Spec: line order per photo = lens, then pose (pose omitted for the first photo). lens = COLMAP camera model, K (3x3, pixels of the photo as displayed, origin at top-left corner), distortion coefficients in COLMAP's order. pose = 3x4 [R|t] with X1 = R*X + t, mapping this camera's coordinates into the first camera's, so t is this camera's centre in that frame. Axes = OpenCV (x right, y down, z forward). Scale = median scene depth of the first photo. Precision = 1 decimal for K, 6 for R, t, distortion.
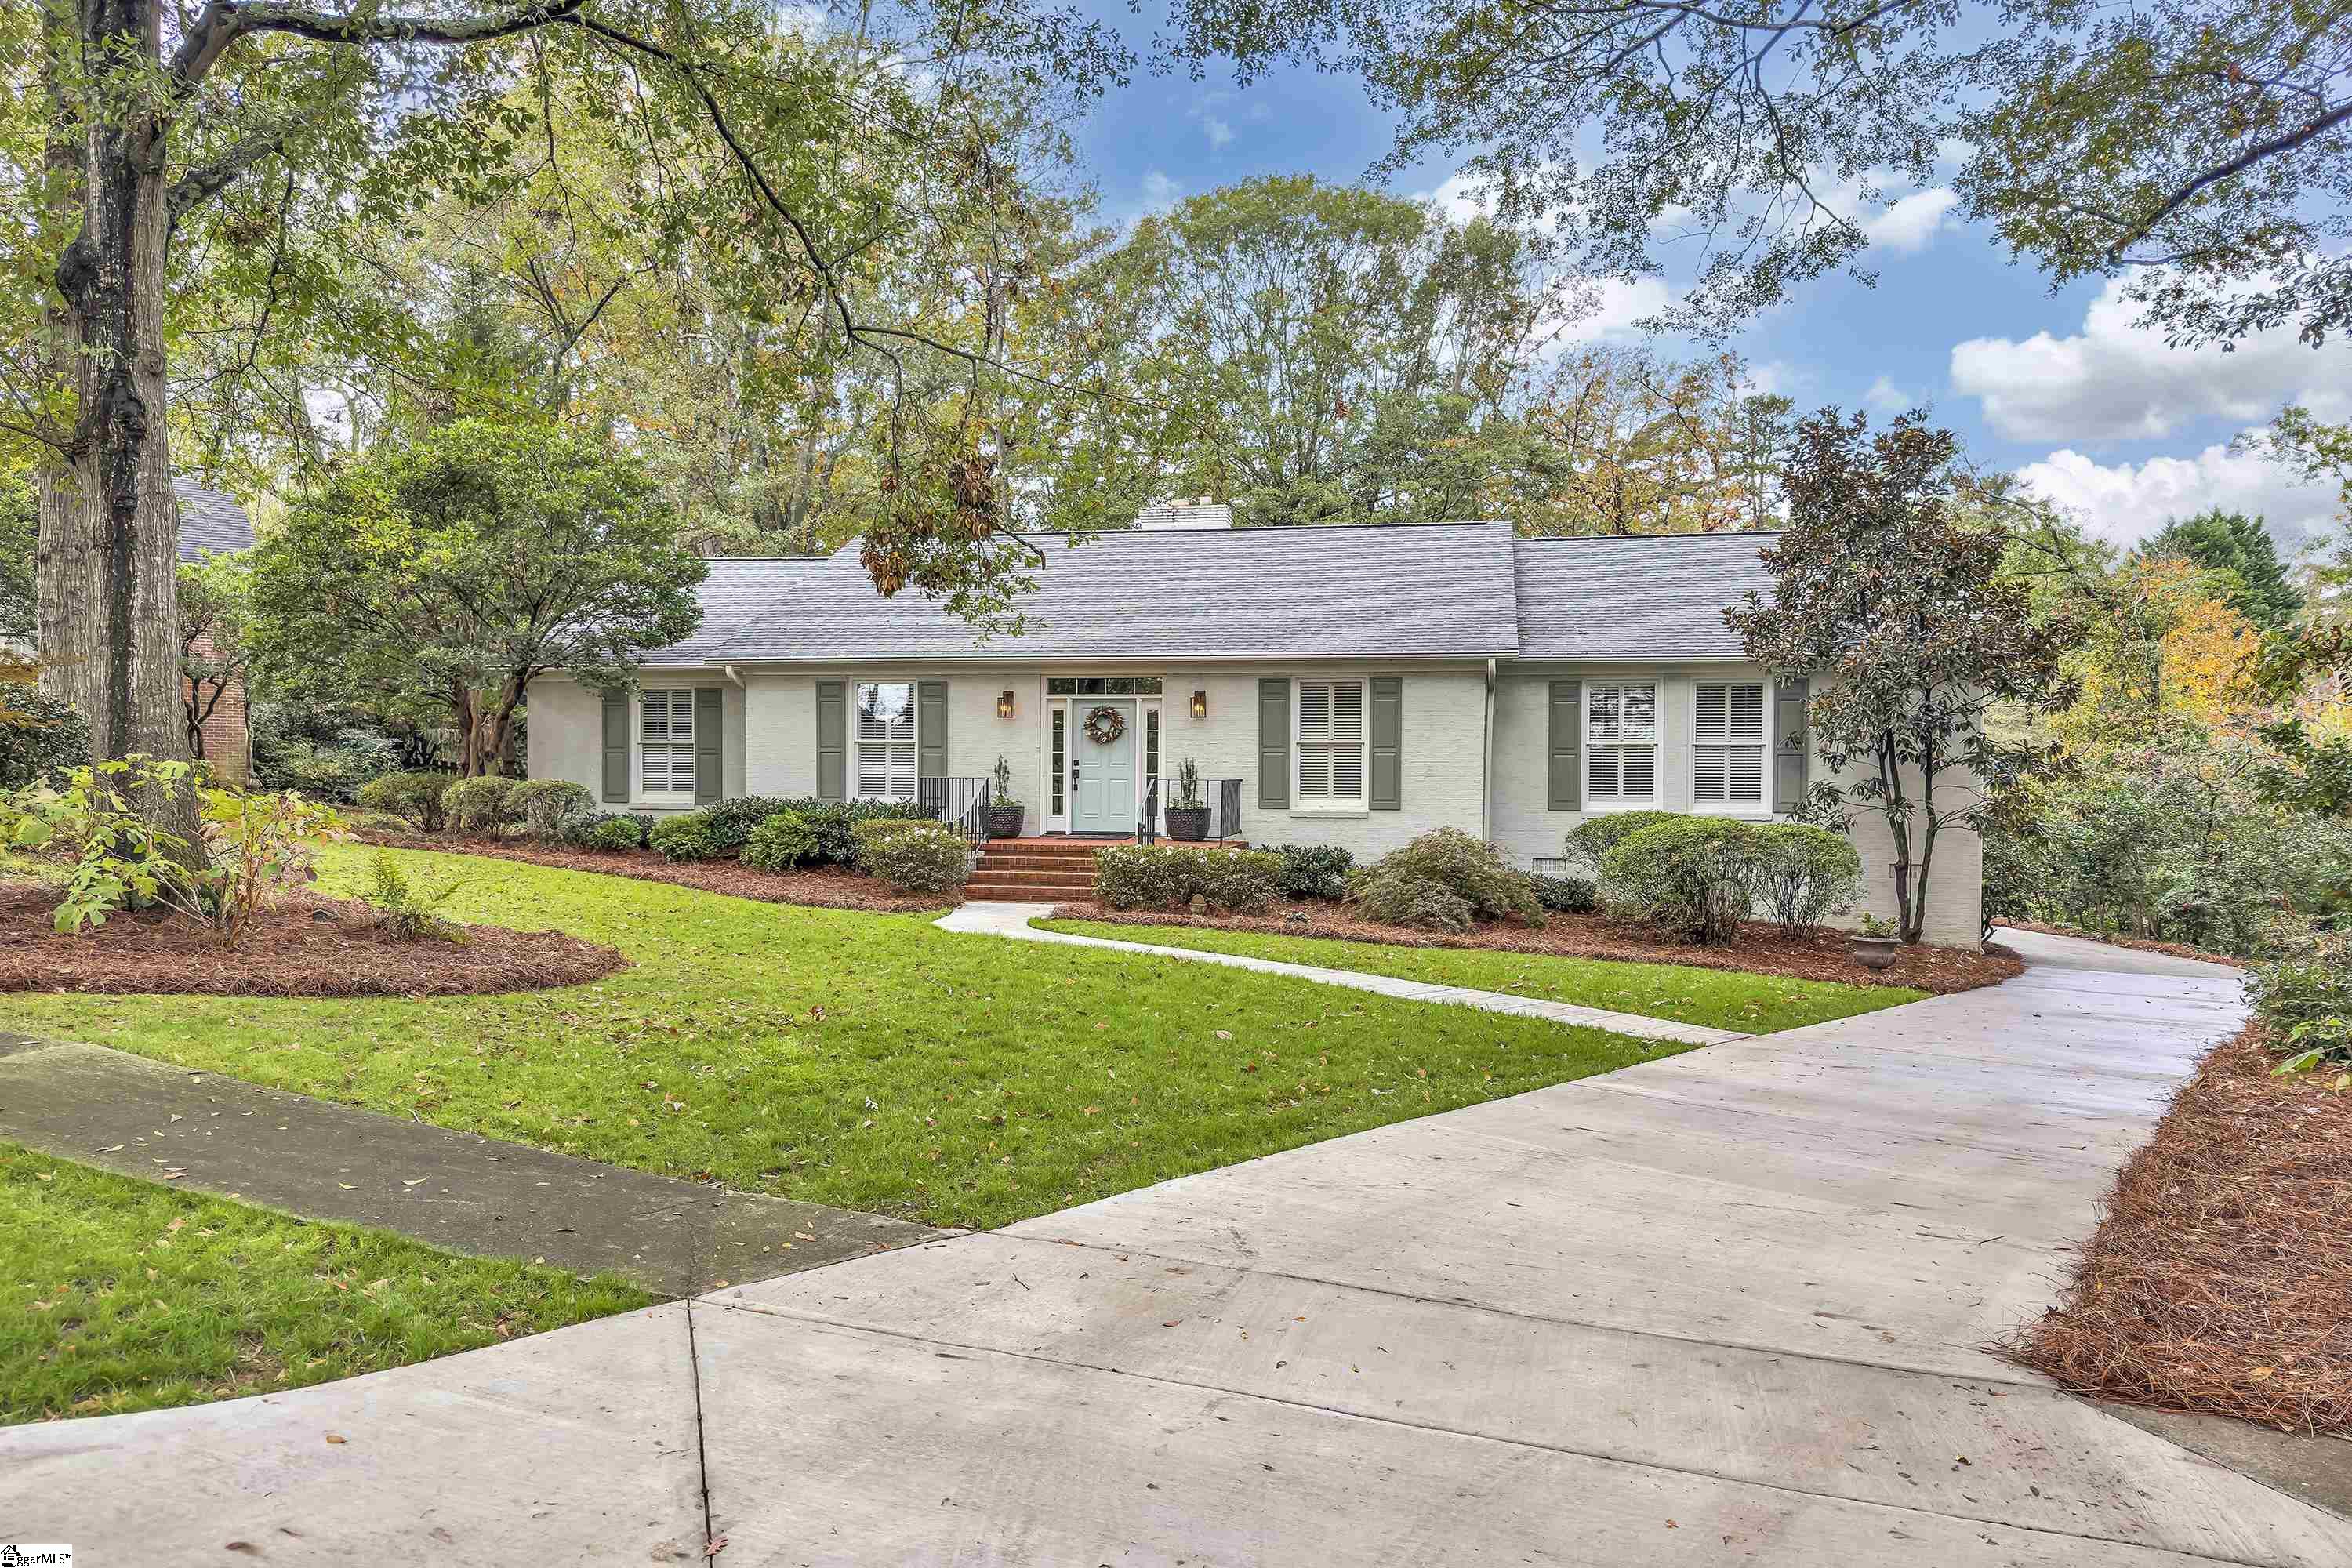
lens RADIAL K [[1636.3, 0, 1187.2], [0, 1636.3, 809.5], [0, 0, 1]] dist [0.091507, -0.000506]
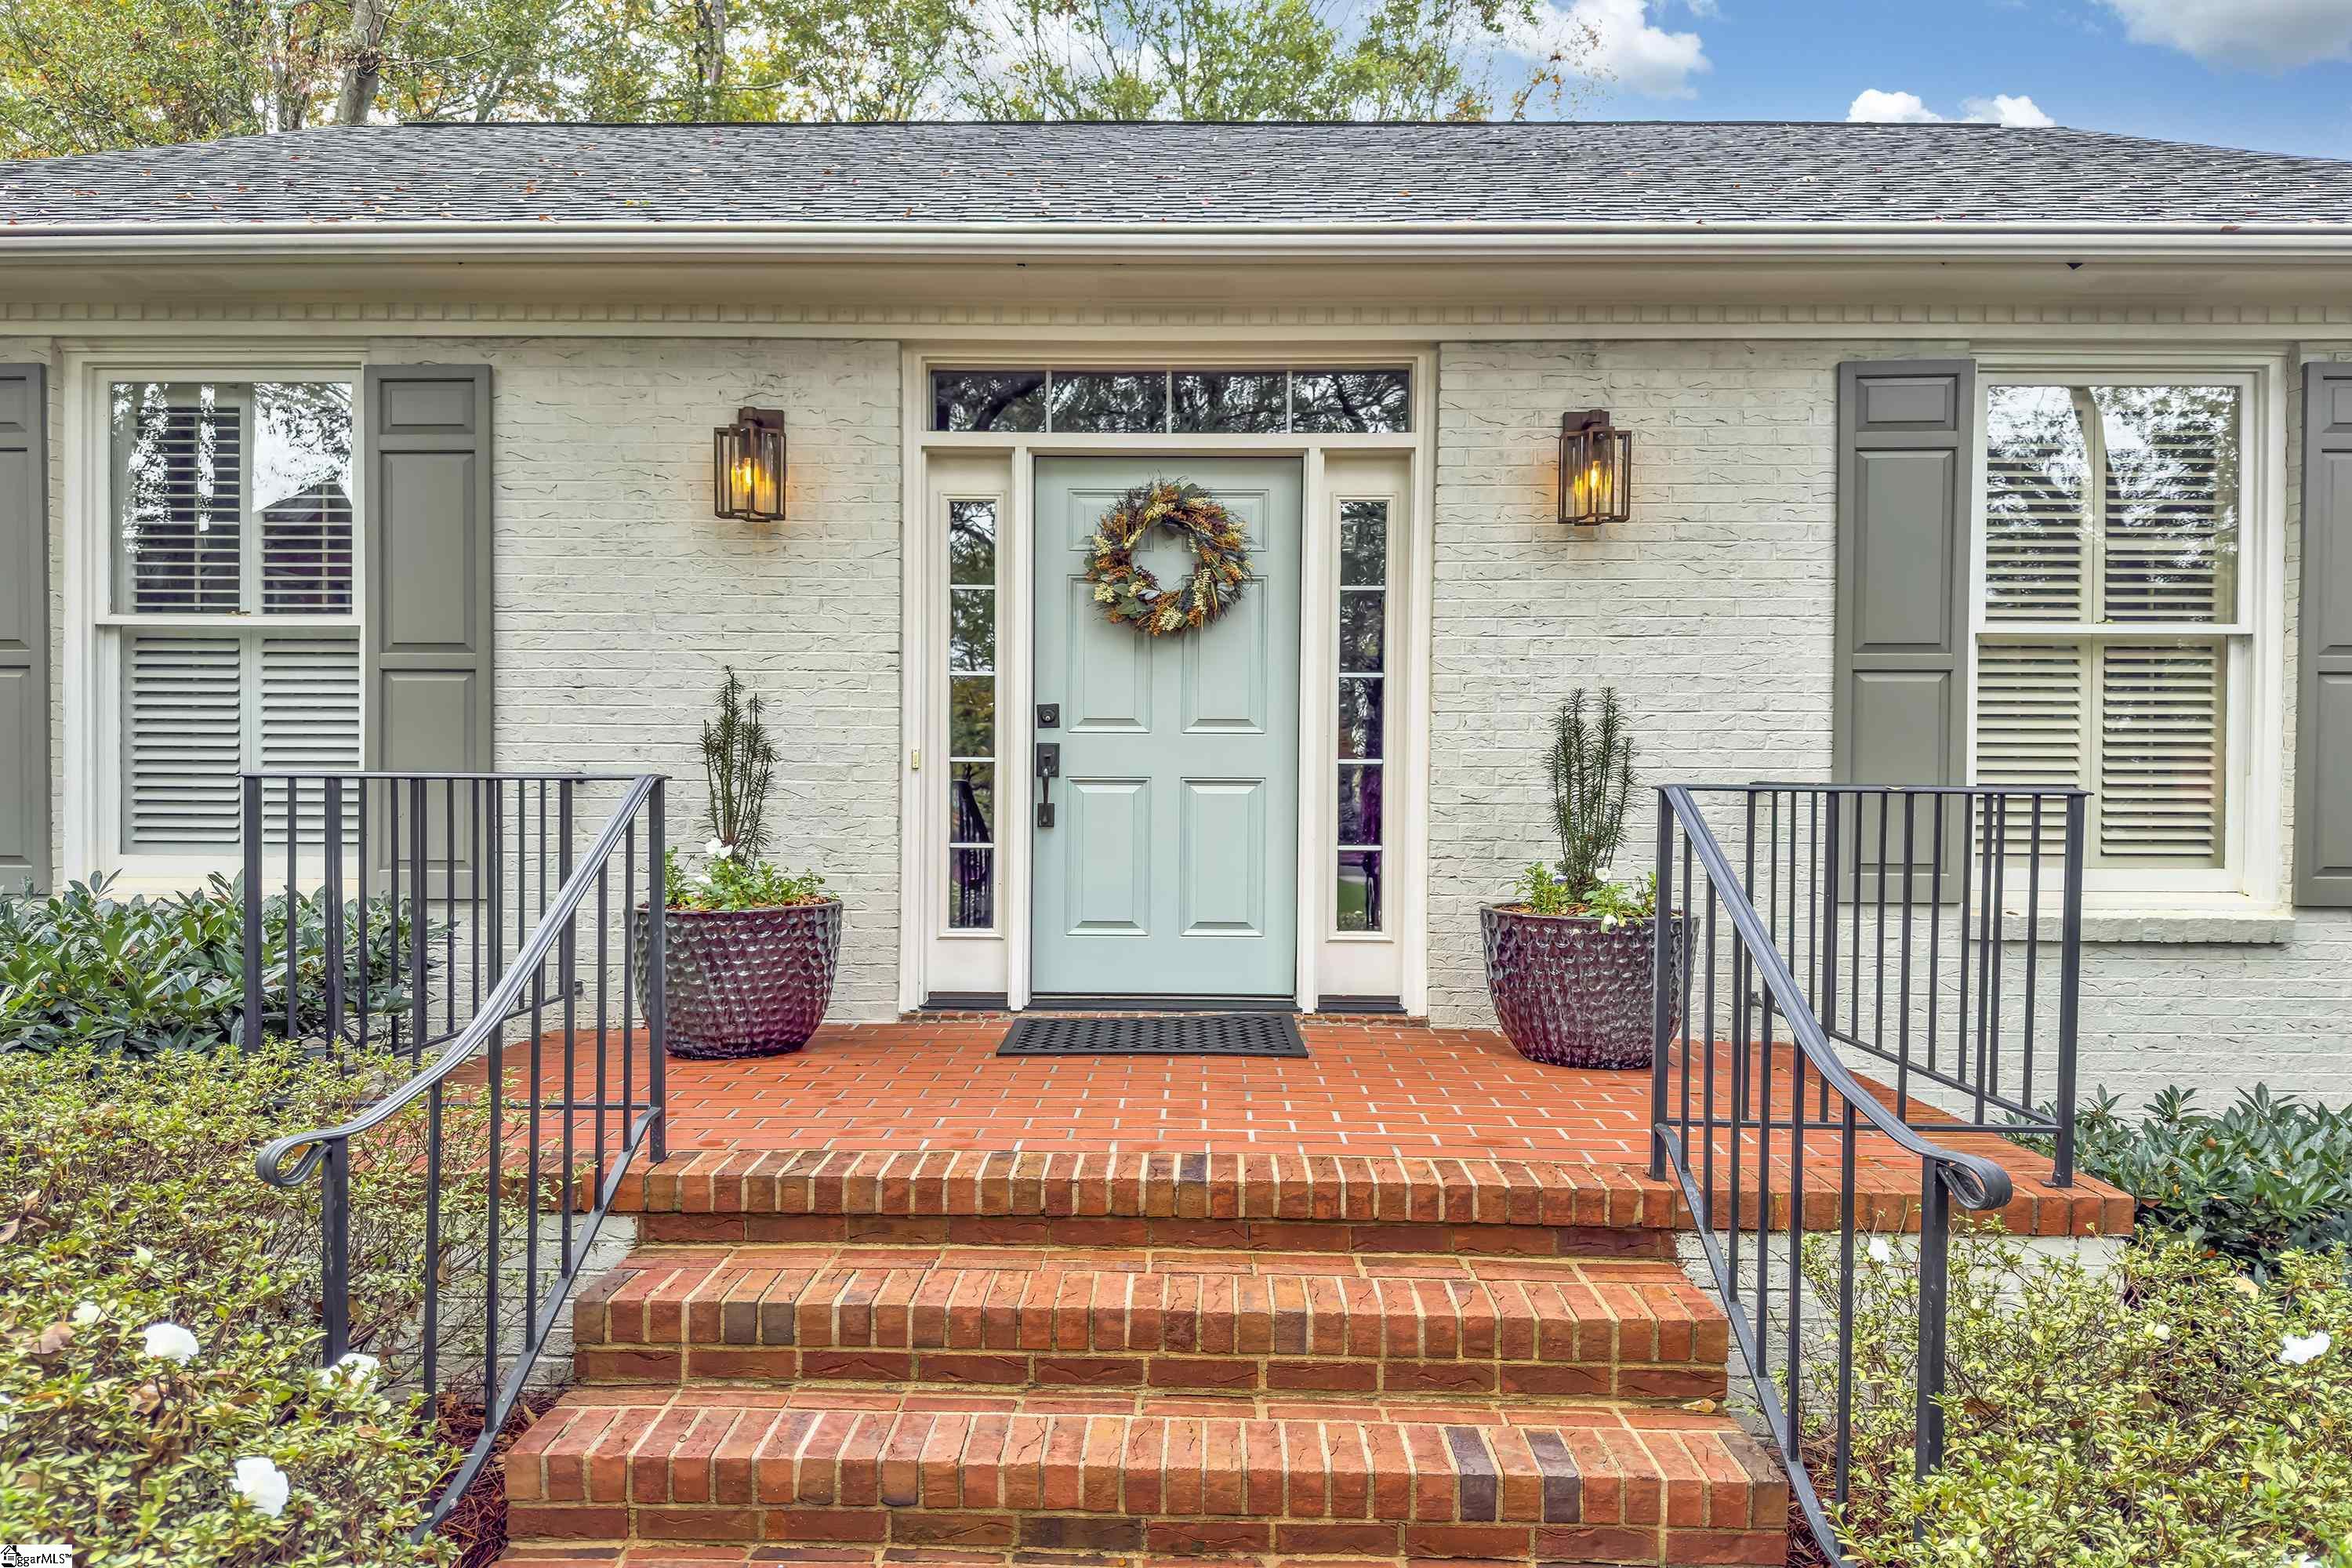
lens RADIAL K [[1636.3, 0, 1187.2], [0, 1636.3, 809.5], [0, 0, 1]] dist [0.091507, -0.000506]
pose [[0.986533, -0.002510, 0.163545, -0.088788], [0.001789, 0.999988, 0.004554, -0.015755], [-0.163555, -0.004200, 0.986525, 0.763188]]
